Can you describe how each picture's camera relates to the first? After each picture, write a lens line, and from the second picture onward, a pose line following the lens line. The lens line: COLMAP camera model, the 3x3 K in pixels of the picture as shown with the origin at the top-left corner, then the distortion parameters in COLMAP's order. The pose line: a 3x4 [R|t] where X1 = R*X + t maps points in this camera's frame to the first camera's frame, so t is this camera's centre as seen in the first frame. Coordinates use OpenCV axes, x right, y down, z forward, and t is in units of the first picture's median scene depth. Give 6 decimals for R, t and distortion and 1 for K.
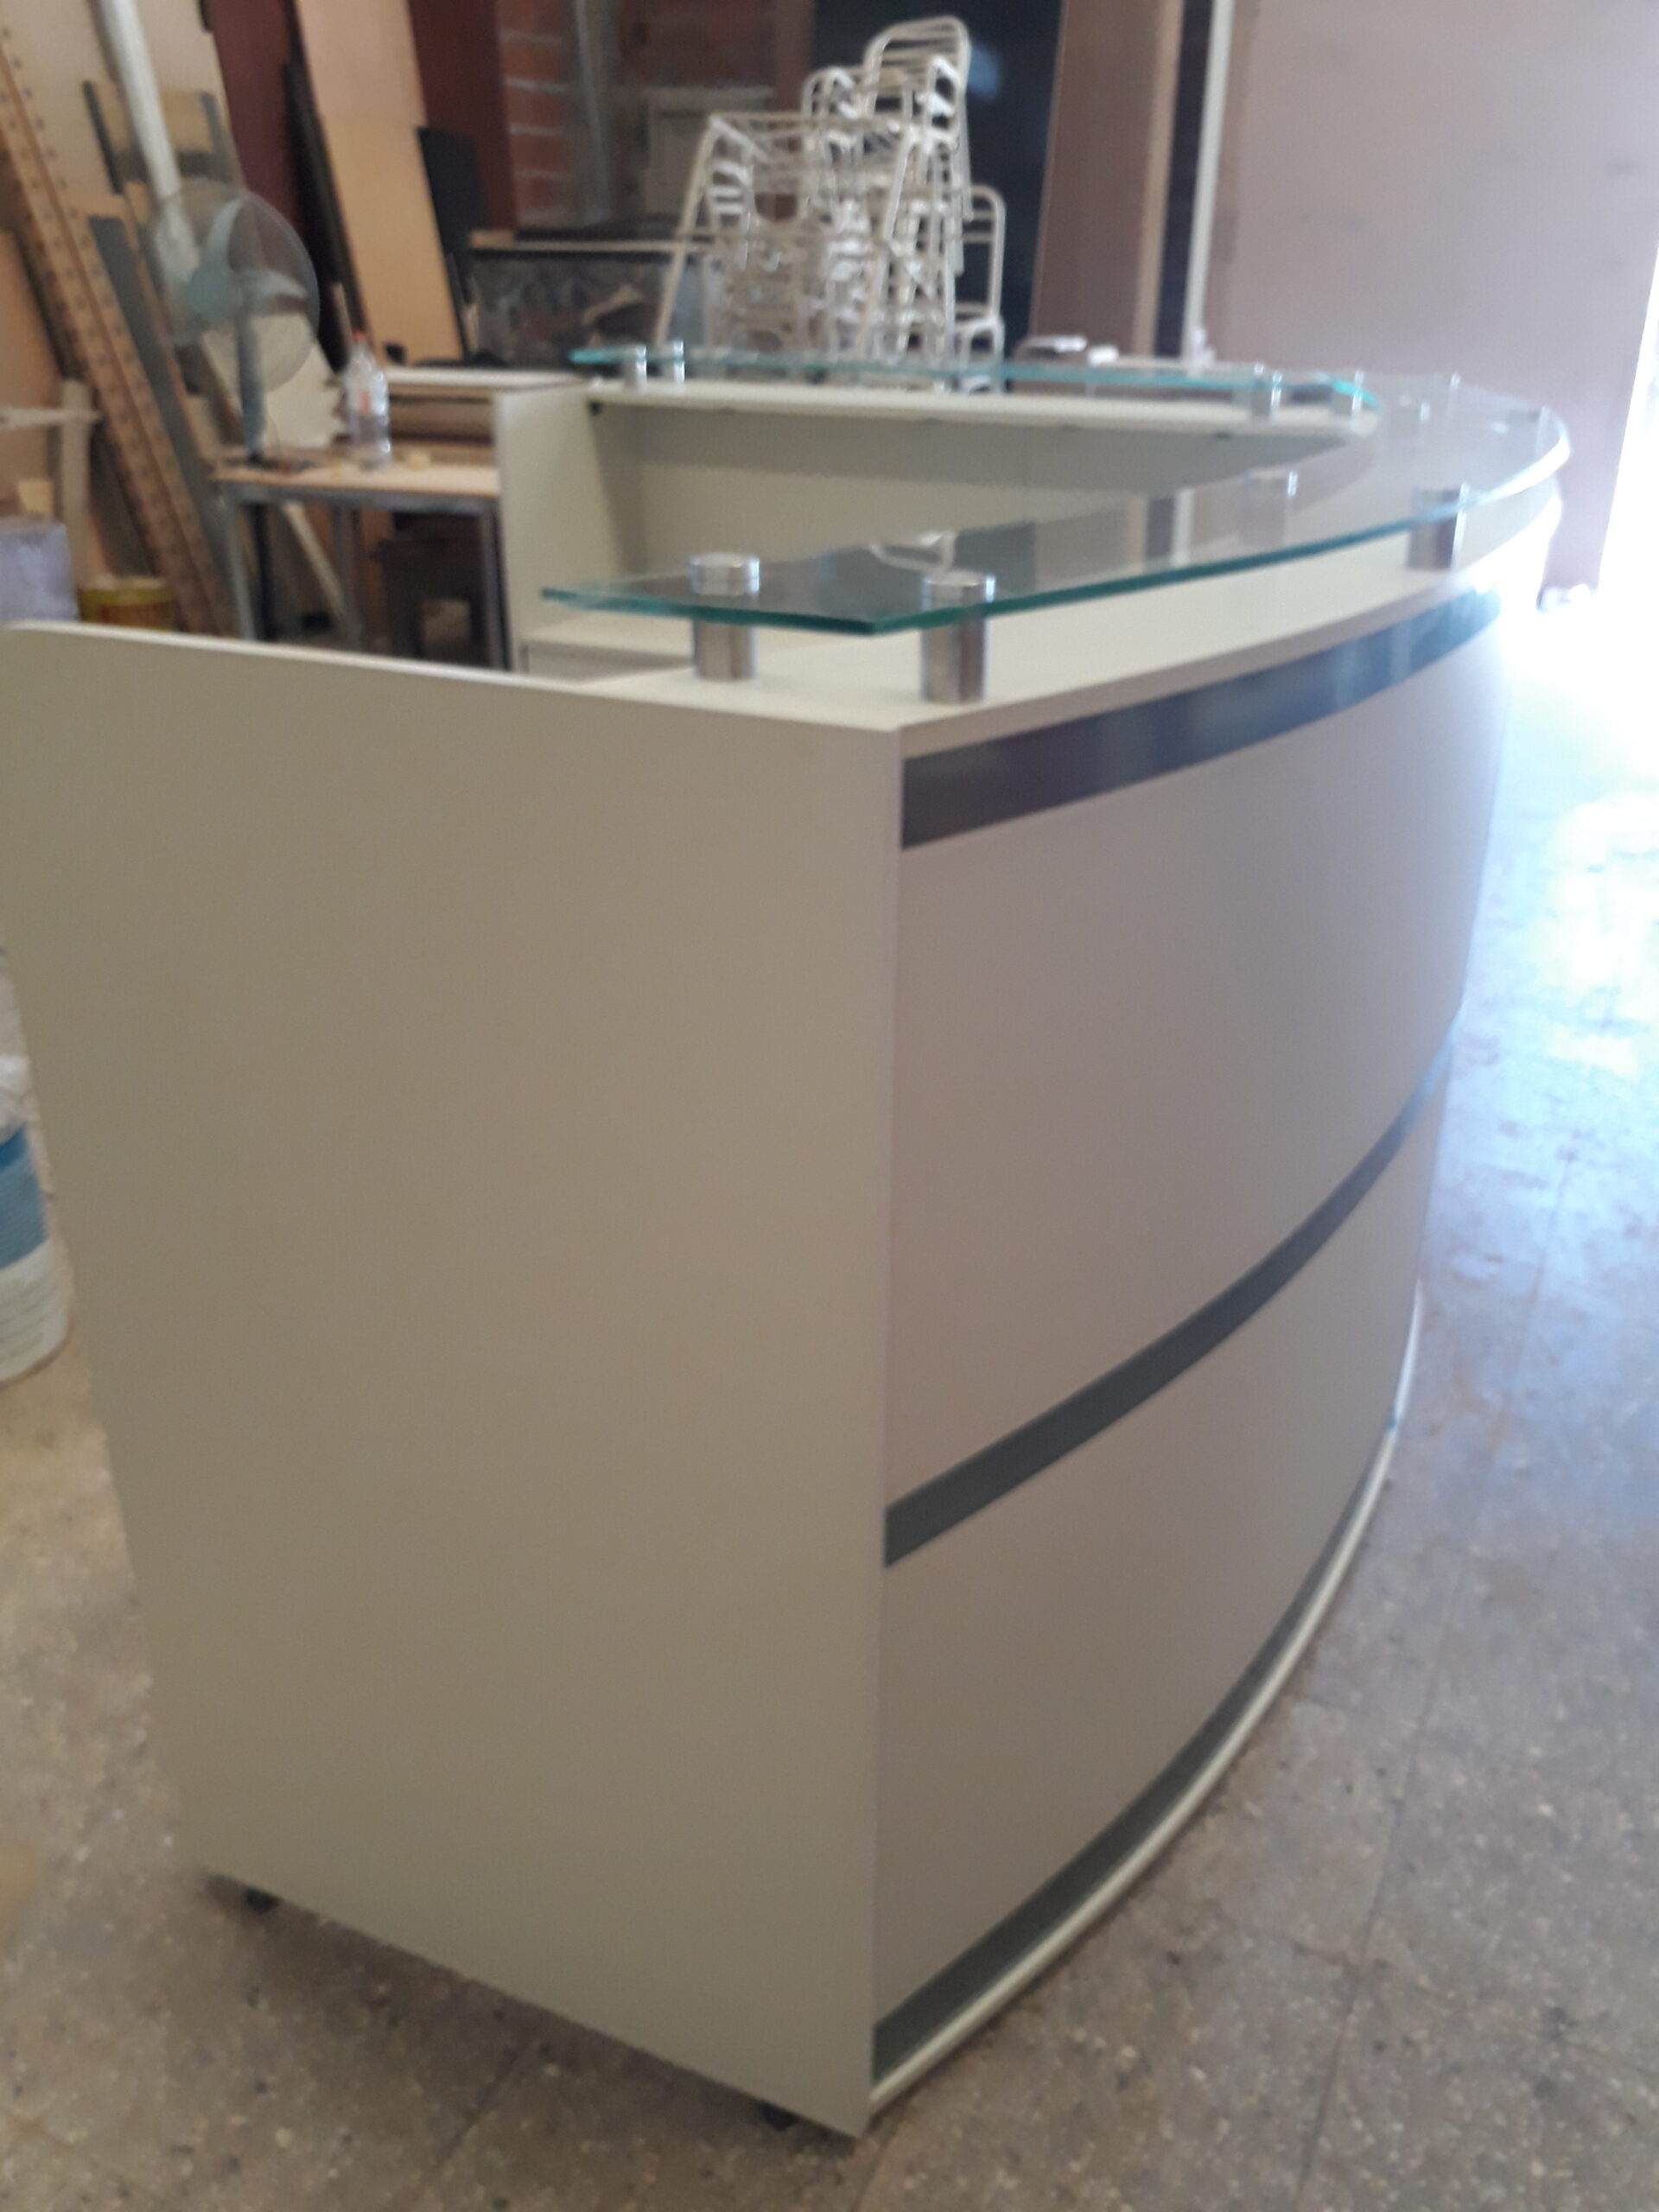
lens RADIAL K [[1802.9, 0, 829.5], [0, 1802.9, 1106.0], [0, 0, 1]] dist [0.007971, -0.008530]
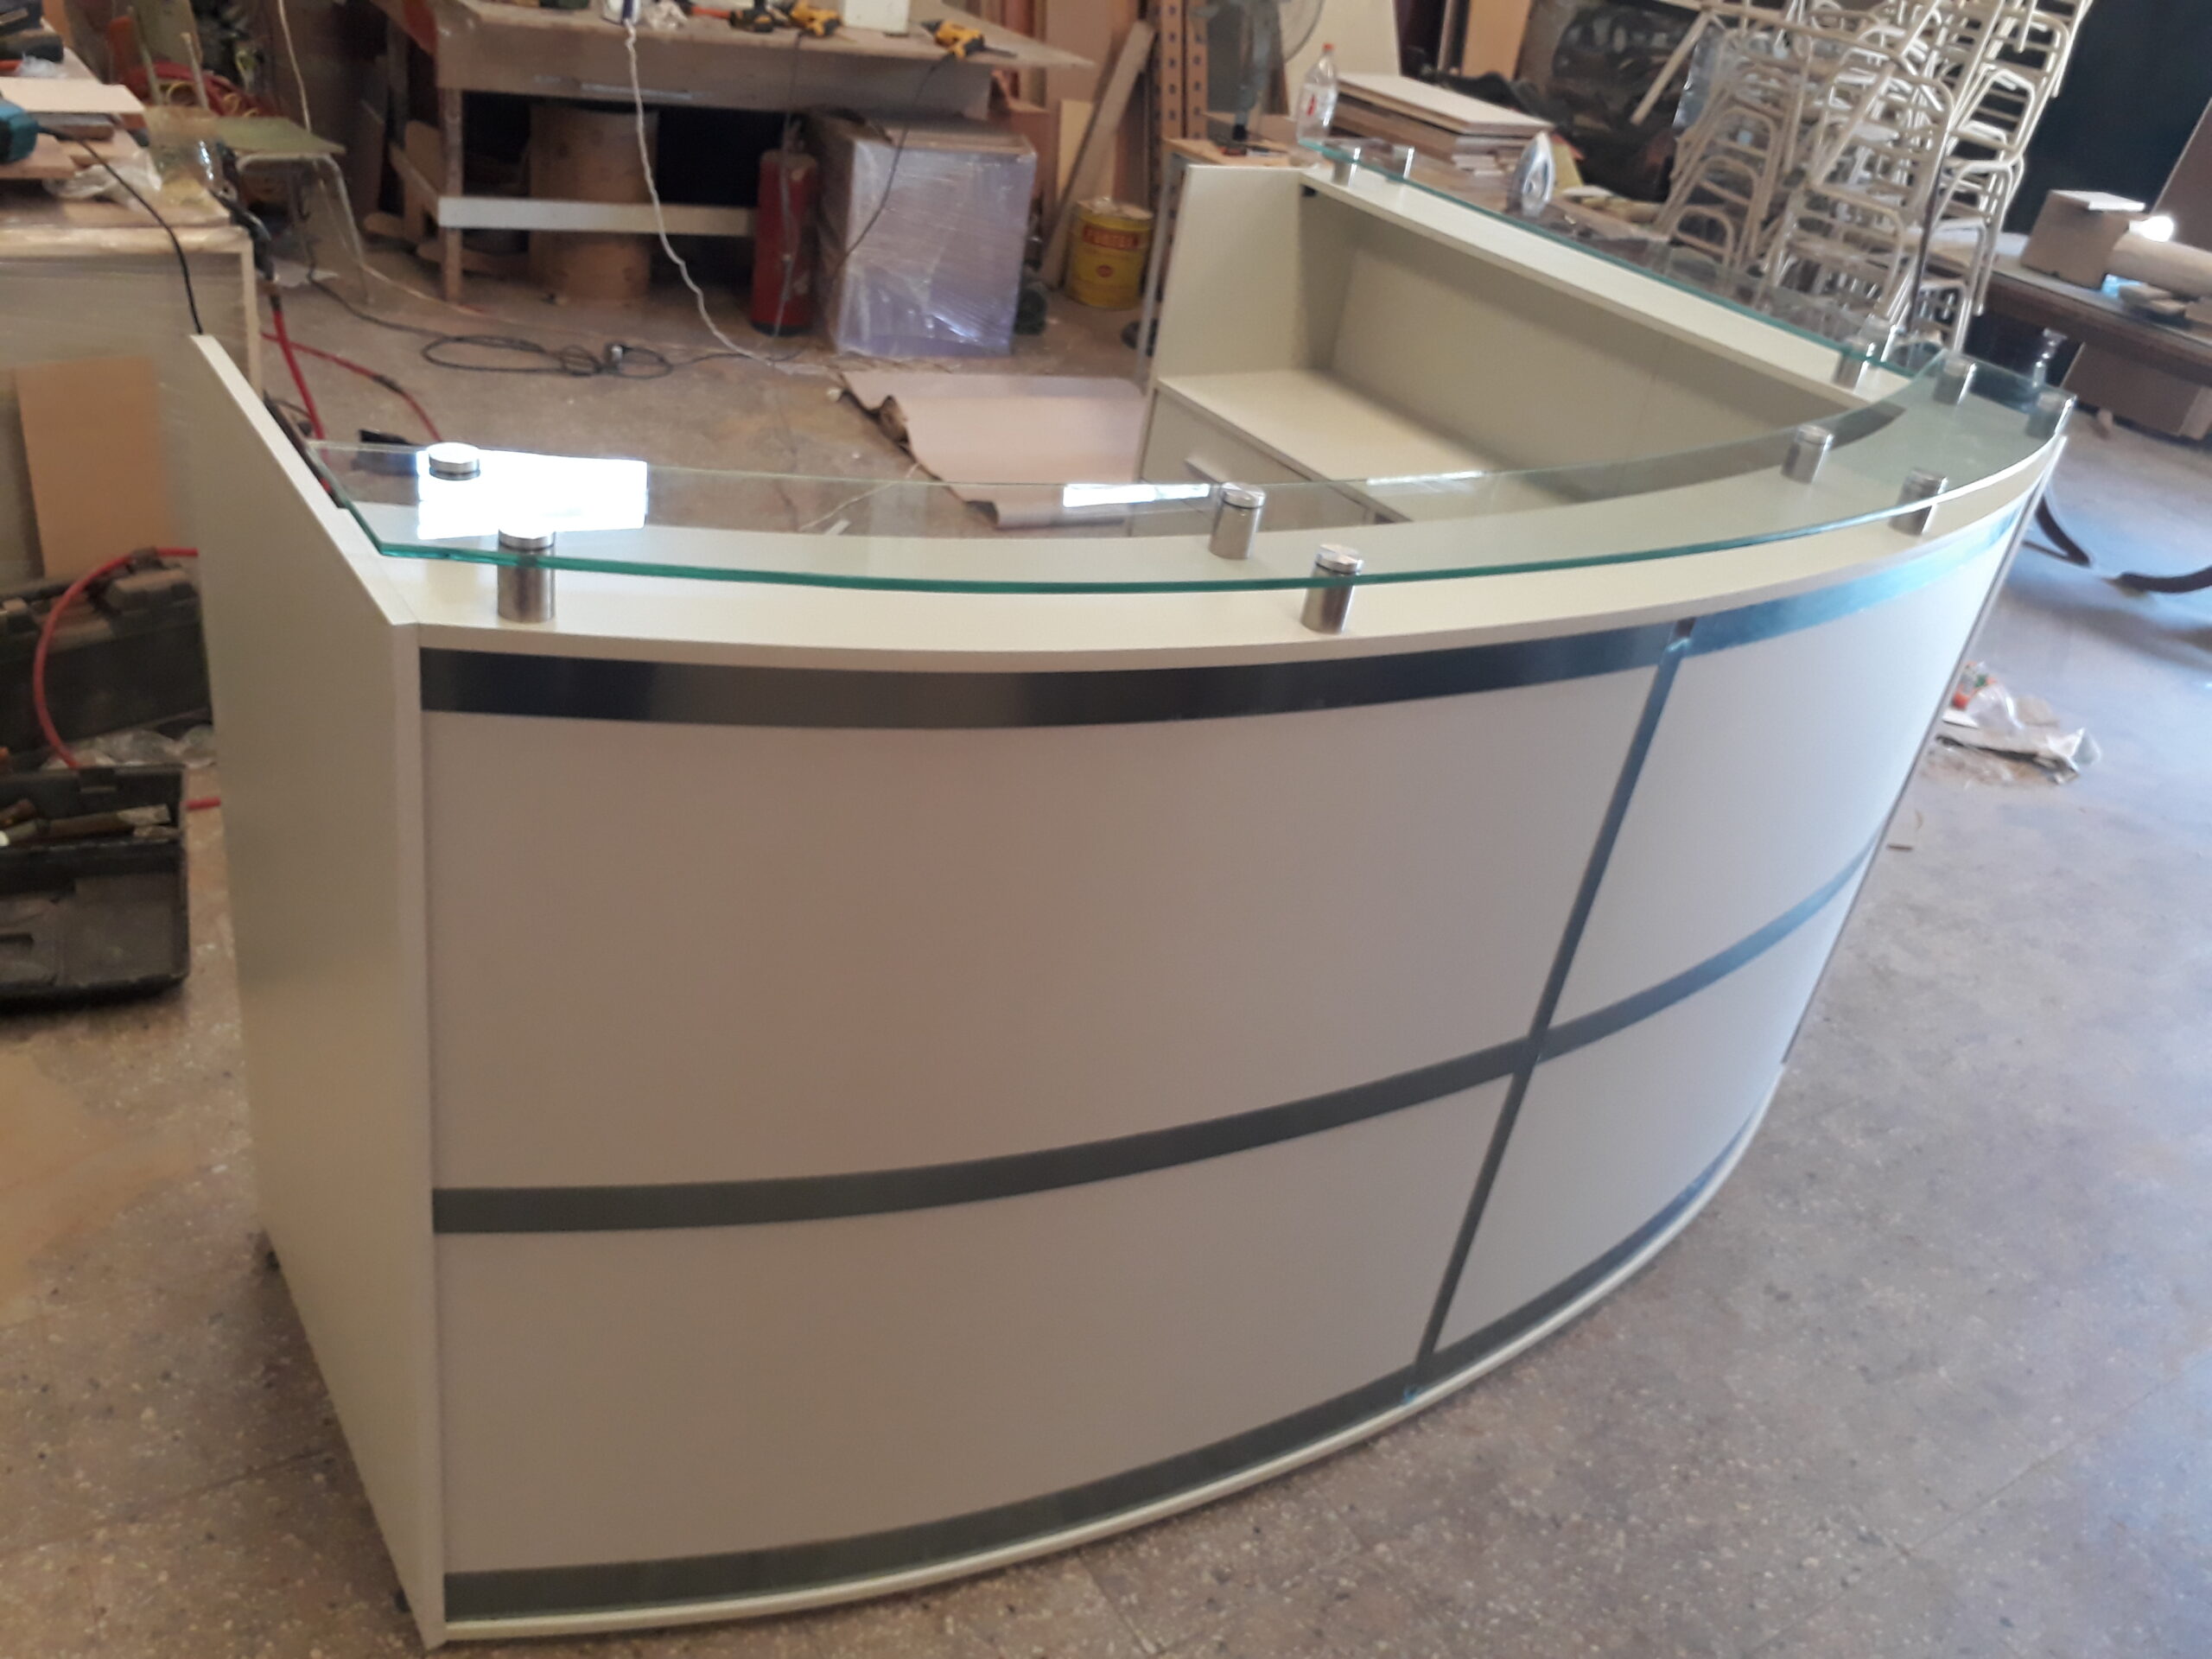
lens RADIAL K [[1770.7, 0, 1105.3], [0, 1770.7, 800.4], [0, 0, 1]] dist [0.004100, 0.003964]
pose [[0.838960, 0.375384, -0.393997, 0.554066], [-0.360227, 0.925753, 0.114967, -0.232757], [0.407901, 0.045476, 0.911893, 0.036089]]
